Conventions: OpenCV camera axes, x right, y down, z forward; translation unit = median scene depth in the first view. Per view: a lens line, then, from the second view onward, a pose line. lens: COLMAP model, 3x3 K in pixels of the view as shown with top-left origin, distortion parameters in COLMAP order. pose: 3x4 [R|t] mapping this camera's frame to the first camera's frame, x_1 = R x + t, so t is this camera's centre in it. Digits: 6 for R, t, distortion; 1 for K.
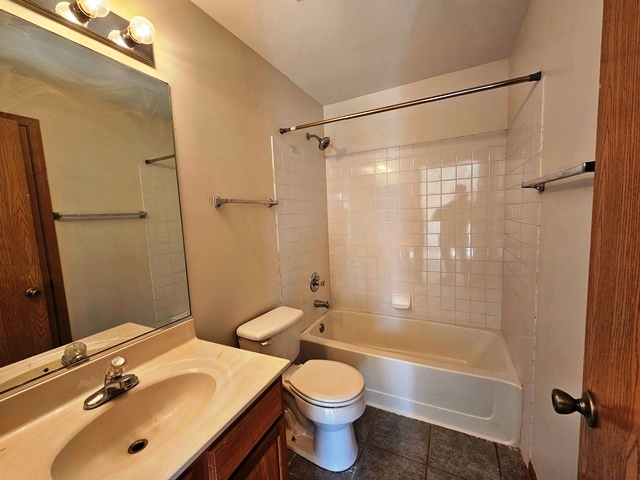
lens RADIAL K [[262.3, 0, 310.2], [0, 262.3, 230.8], [0, 0, 1]] dist [-0.000166, -0.000243]
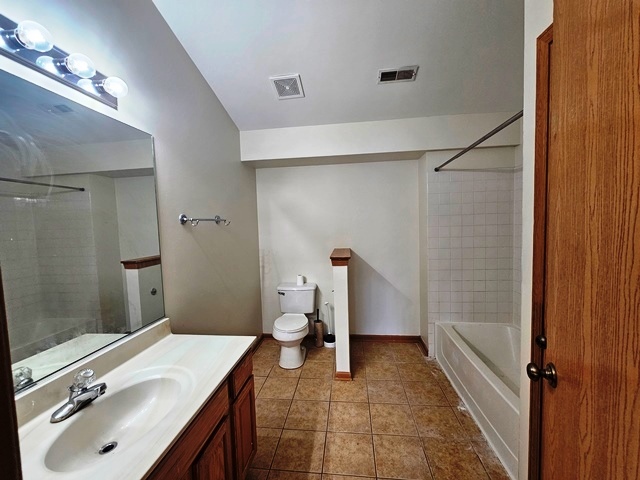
lens RADIAL K [[262.3, 0, 319.8], [0, 262.3, 239.6], [0, 0, 1]] dist [-0.000166, -0.000243]
pose [[0.931212, -0.051790, 0.360780, -0.192456], [0.061944, 0.997941, -0.016628, 0.029468], [-0.359176, 0.037832, 0.932503, -0.373842]]
